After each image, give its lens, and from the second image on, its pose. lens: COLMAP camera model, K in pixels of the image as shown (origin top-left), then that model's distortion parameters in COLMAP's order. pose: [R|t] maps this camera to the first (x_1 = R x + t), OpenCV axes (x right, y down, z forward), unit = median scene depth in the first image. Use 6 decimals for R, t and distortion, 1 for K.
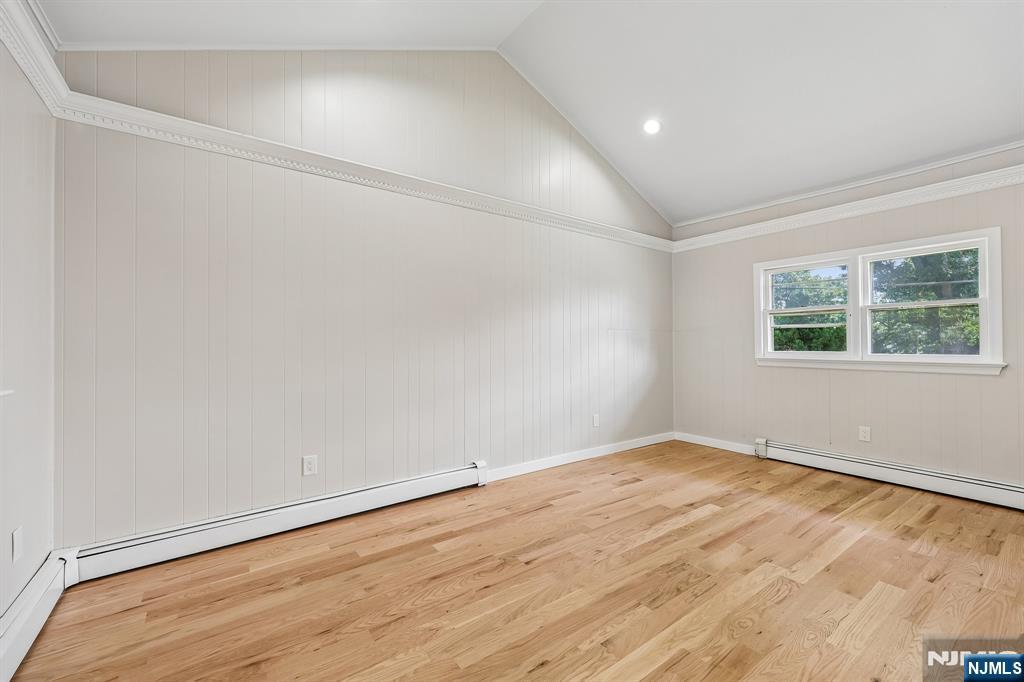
lens RADIAL K [[420.8, 0, 511.8], [0, 420.8, 332.5], [0, 0, 1]] dist [0.001796, 0.000382]
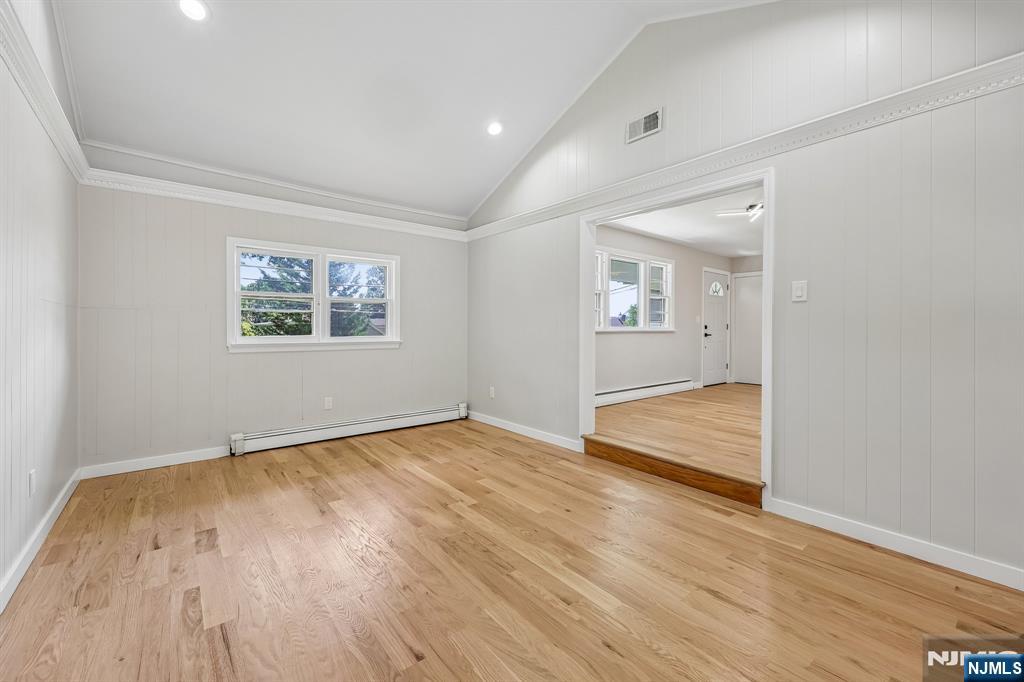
lens RADIAL K [[418.6, 0, 511.2], [0, 418.6, 327.6], [0, 0, 1]] dist [0.000750, 0.000186]
pose [[-0.057193, 0.002228, 0.998361, -0.438817], [-0.028144, 0.999597, -0.003843, 0.015408], [-0.997966, -0.028317, -0.057107, 0.625670]]
